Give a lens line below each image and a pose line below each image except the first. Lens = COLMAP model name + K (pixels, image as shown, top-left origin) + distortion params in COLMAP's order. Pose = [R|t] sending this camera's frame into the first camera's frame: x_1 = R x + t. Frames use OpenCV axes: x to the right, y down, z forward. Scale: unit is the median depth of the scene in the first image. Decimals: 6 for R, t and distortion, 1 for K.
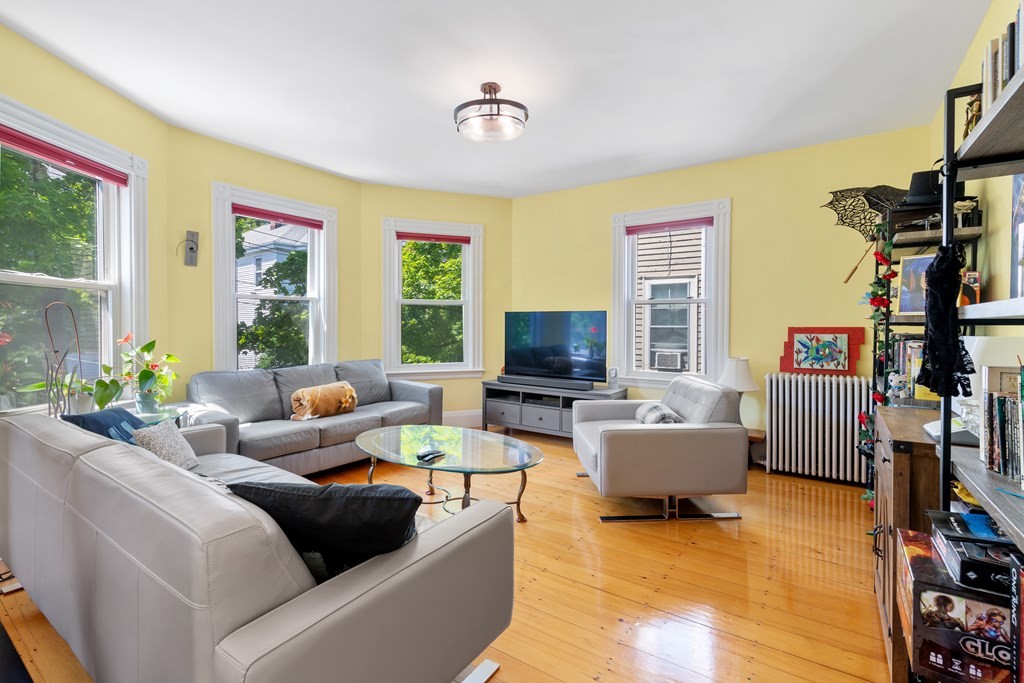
lens RADIAL K [[458.1, 0, 512.0], [0, 458.1, 341.5], [0, 0, 1]] dist [0.002087, 0.000199]
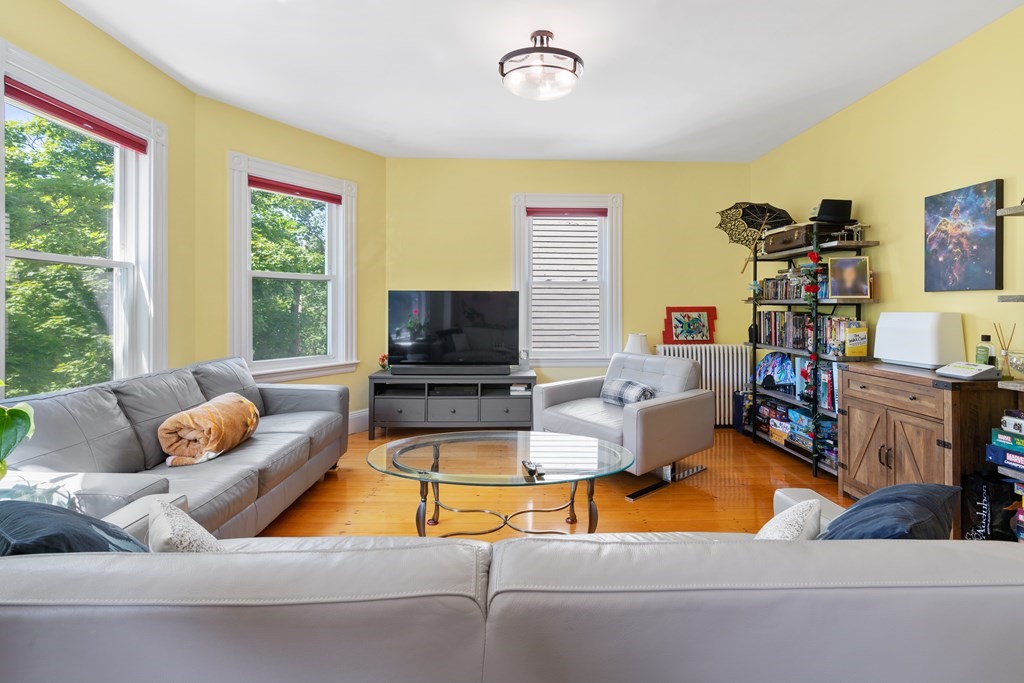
lens RADIAL K [[467.9, 0, 523.8], [0, 467.9, 315.9], [0, 0, 1]] dist [-0.002330, -0.000286]
pose [[0.806991, -0.016107, 0.590343, -0.440005], [0.025038, 0.999662, -0.006952, -0.008306], [-0.590032, 0.020391, 0.807122, 0.222747]]
